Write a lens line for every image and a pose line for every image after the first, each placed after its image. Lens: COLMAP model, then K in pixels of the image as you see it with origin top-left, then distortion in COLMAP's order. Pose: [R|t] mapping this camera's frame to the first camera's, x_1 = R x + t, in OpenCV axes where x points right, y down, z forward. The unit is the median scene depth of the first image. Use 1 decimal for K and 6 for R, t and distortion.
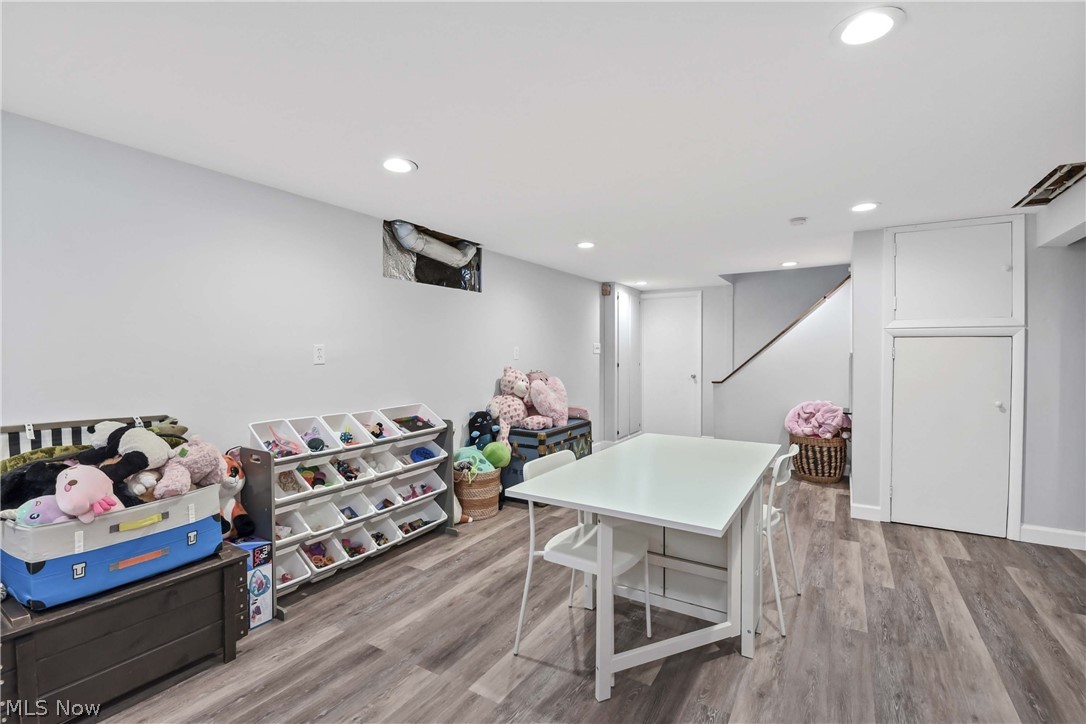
lens RADIAL K [[491.1, 0, 542.6], [0, 491.1, 357.3], [0, 0, 1]] dist [0.001041, -0.010024]
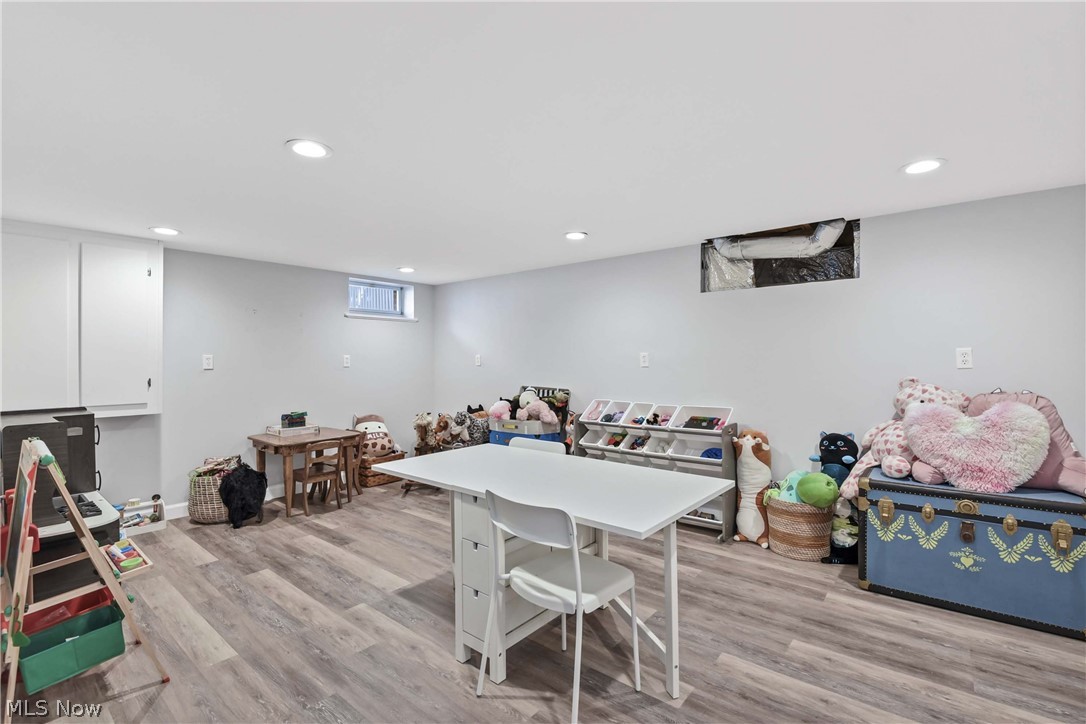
lens RADIAL K [[491.1, 0, 542.6], [0, 491.1, 357.3], [0, 0, 1]] dist [0.001041, -0.010024]
pose [[-0.147430, -0.001529, -0.989071, 0.773860], [-0.001943, 0.999997, -0.001256, -0.009872], [0.989071, 0.001736, -0.147433, 0.711226]]
